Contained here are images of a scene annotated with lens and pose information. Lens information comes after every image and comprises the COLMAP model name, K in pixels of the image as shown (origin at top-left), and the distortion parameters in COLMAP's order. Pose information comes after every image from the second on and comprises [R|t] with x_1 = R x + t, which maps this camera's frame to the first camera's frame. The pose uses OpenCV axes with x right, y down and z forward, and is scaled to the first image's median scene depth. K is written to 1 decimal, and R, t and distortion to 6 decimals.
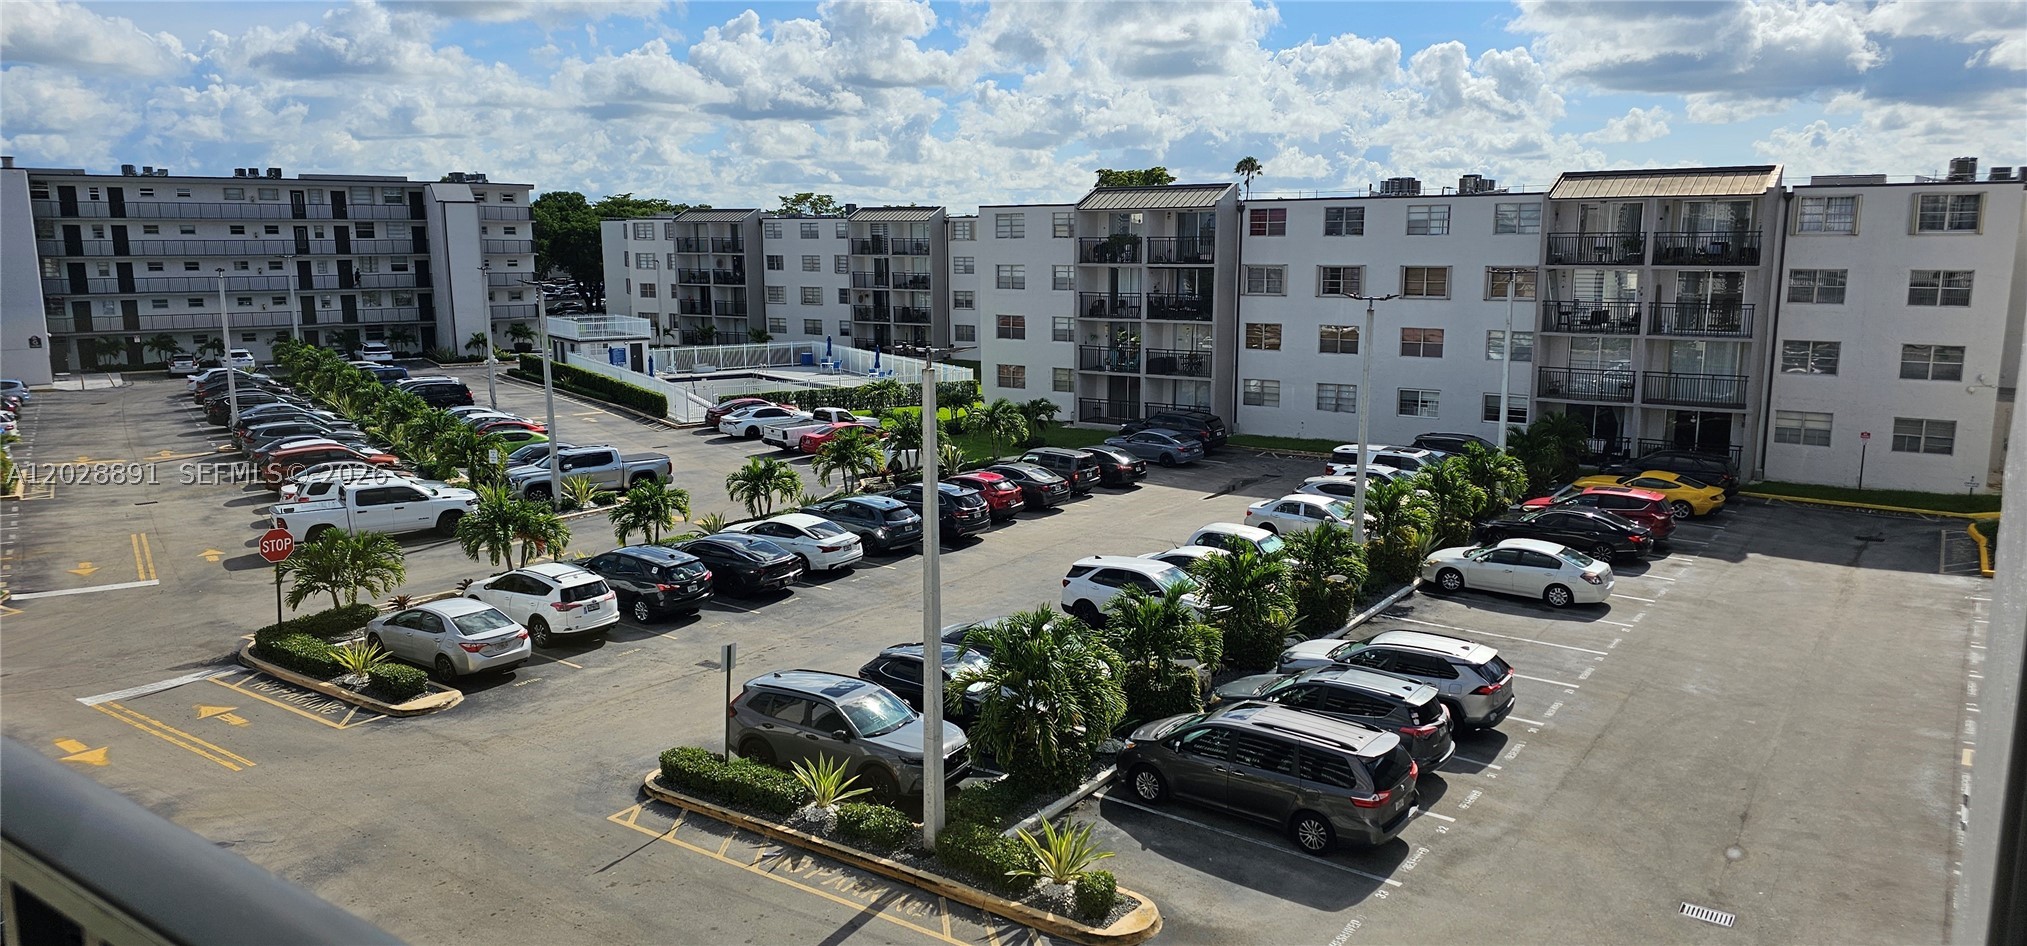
lens RADIAL K [[1334.9, 0, 1013.5], [0, 1334.9, 473.0], [0, 0, 1]] dist [0.077992, -0.051034]
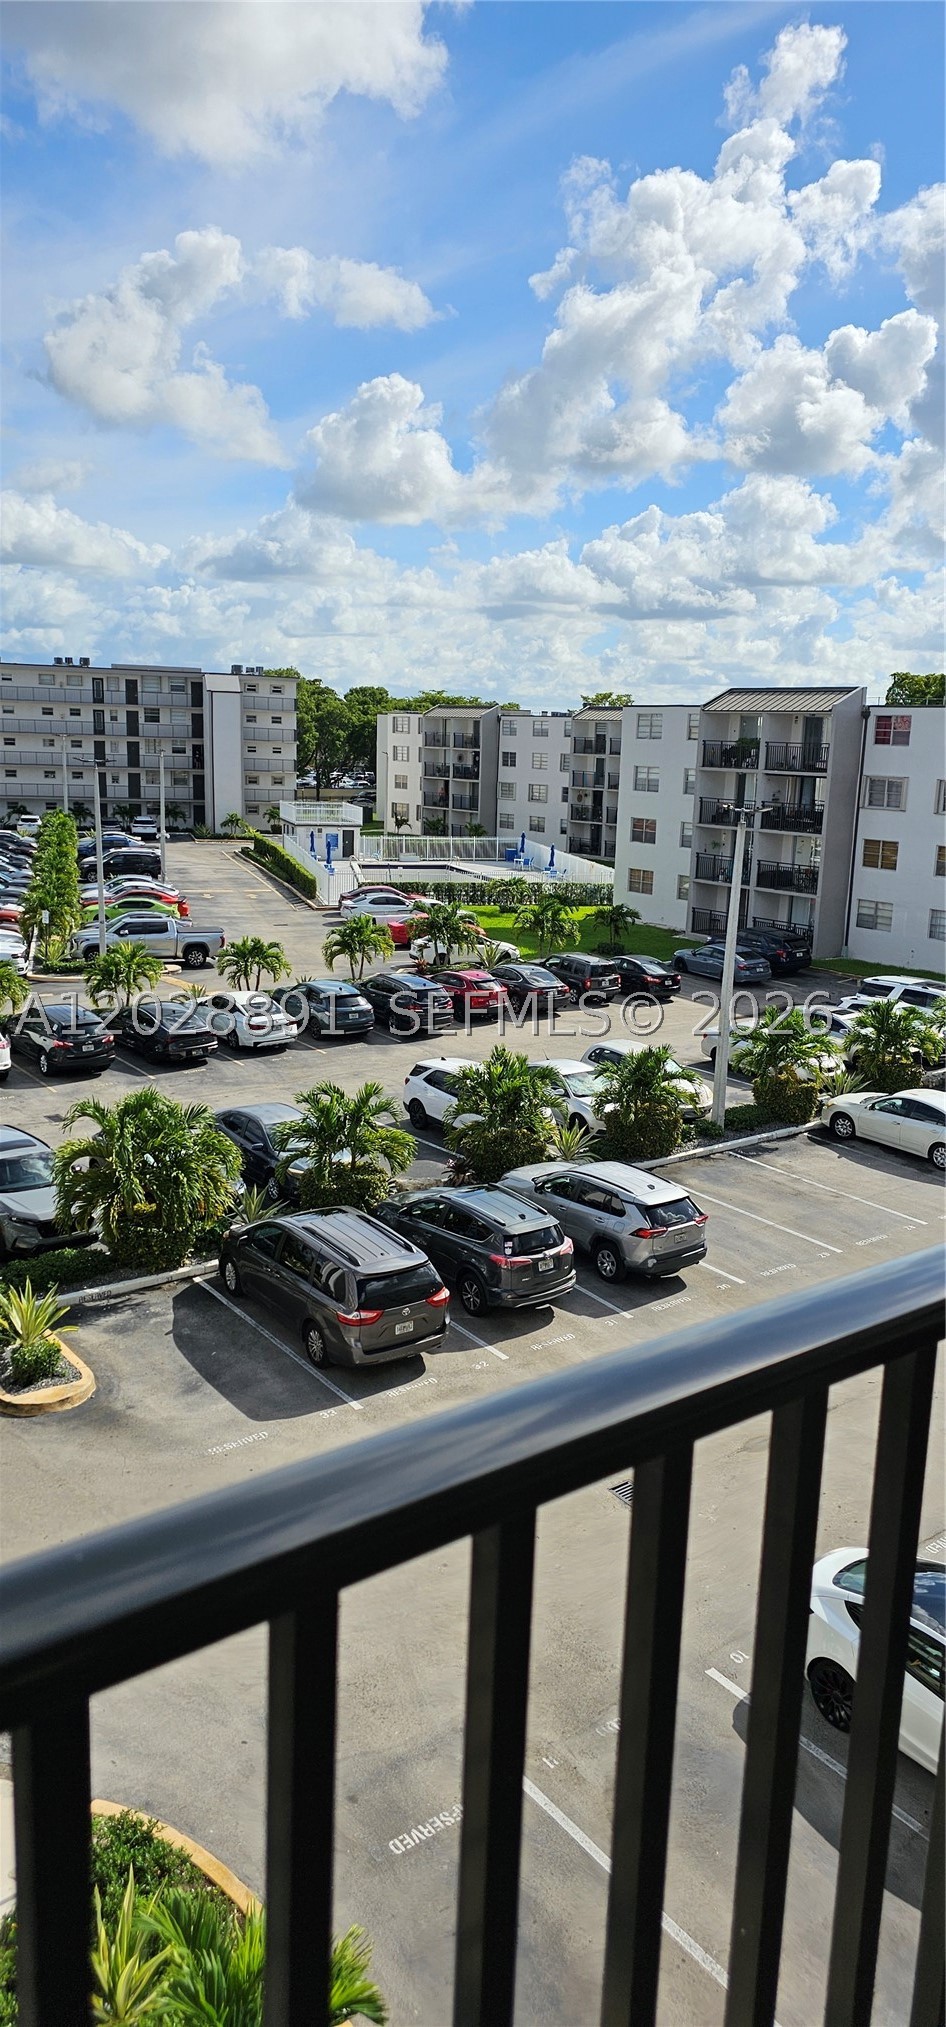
lens RADIAL K [[1334.9, 0, 473.0], [0, 1334.9, 1013.5], [0, 0, 1]] dist [0.077992, -0.051034]
pose [[0.954002, 0.095101, -0.284316, 0.110955], [-0.087264, 0.995376, 0.040137, -0.003529], [0.286819, -0.013480, 0.957890, 0.020144]]
